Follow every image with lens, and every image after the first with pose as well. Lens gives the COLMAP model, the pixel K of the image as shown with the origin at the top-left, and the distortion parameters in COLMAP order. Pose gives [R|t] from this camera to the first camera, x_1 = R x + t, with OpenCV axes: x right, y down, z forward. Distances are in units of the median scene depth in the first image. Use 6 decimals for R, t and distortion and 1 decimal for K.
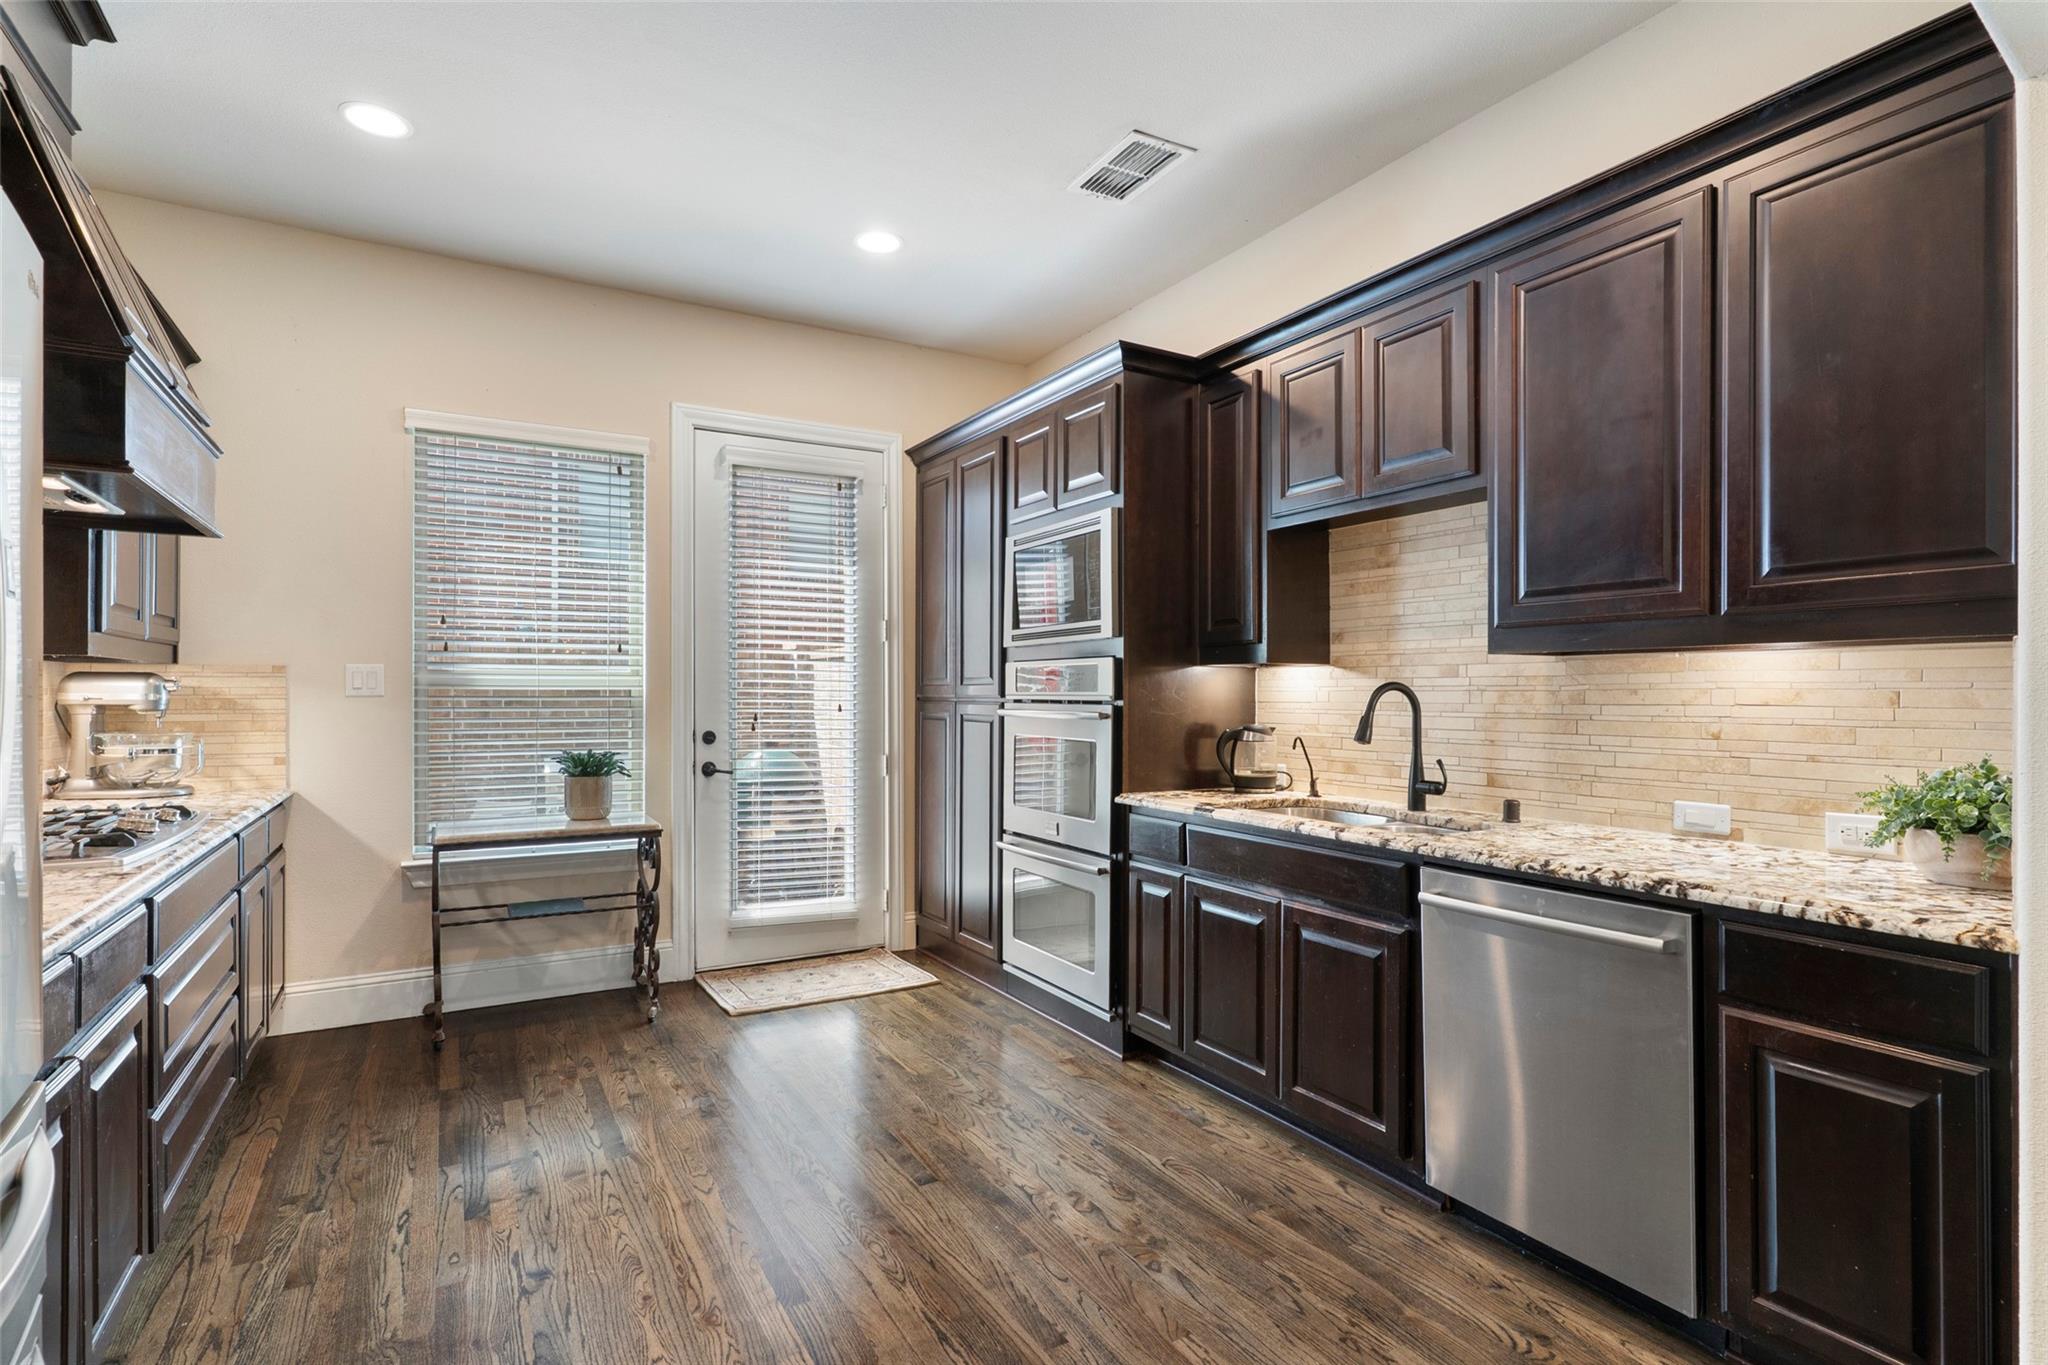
lens RADIAL K [[1022.6, 0, 1021.4], [0, 1022.6, 689.1], [0, 0, 1]] dist [-0.004445, -0.001447]
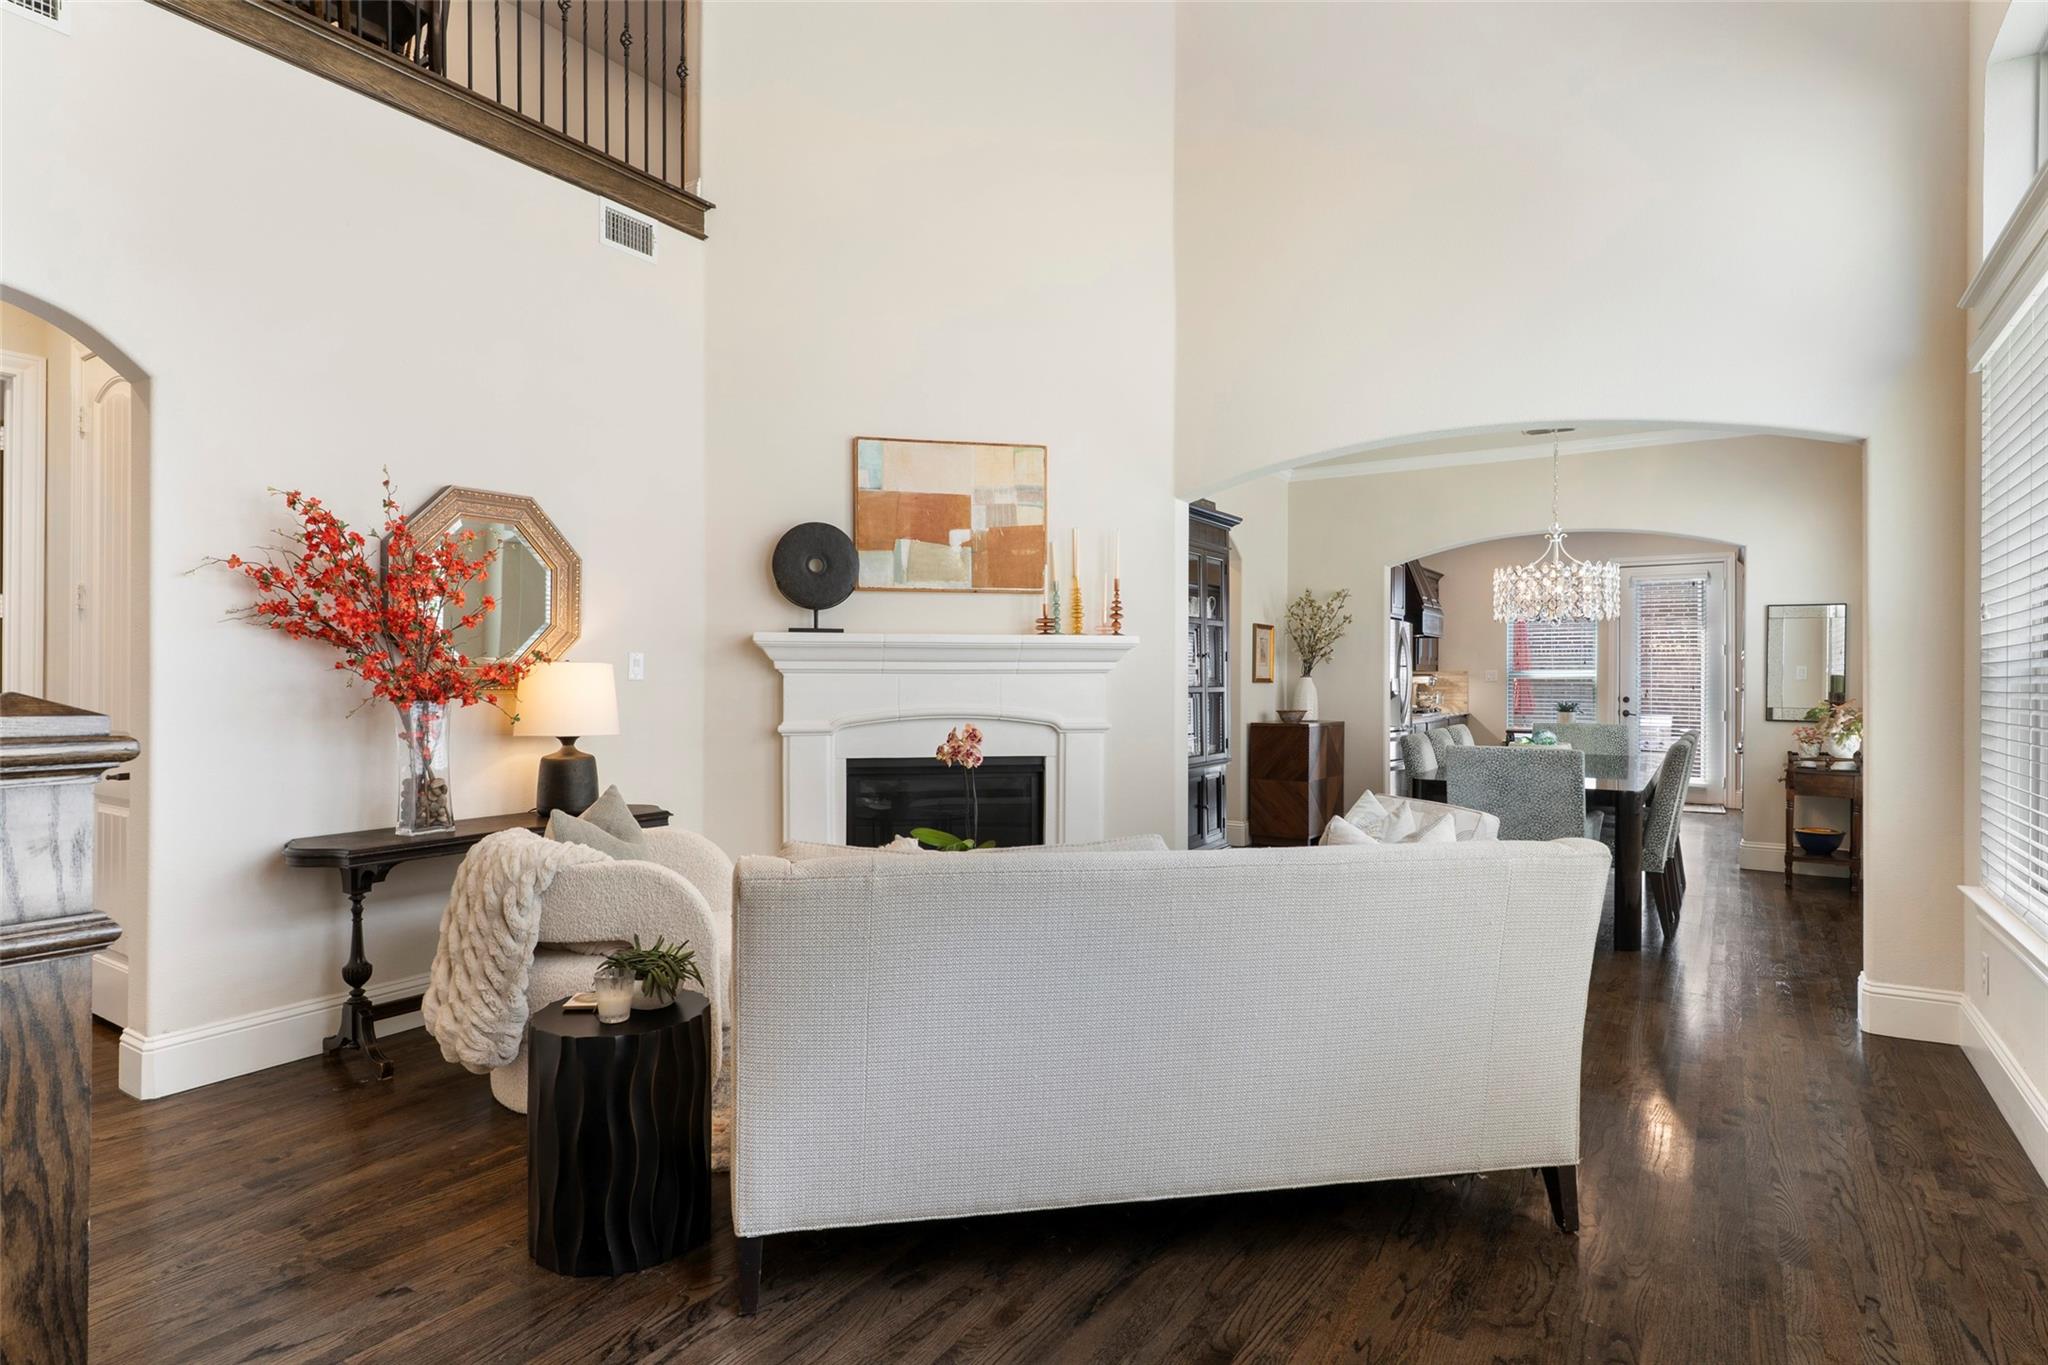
lens RADIAL K [[1109.6, 0, 1023.1], [0, 1109.6, 680.3], [0, 0, 1]] dist [0.001347, 0.000197]
pose [[0.475568, 0.002790, -0.879675, 1.267030], [0.003743, 0.999979, 0.005195, -0.014972], [0.879671, -0.005763, 0.475548, -1.412252]]
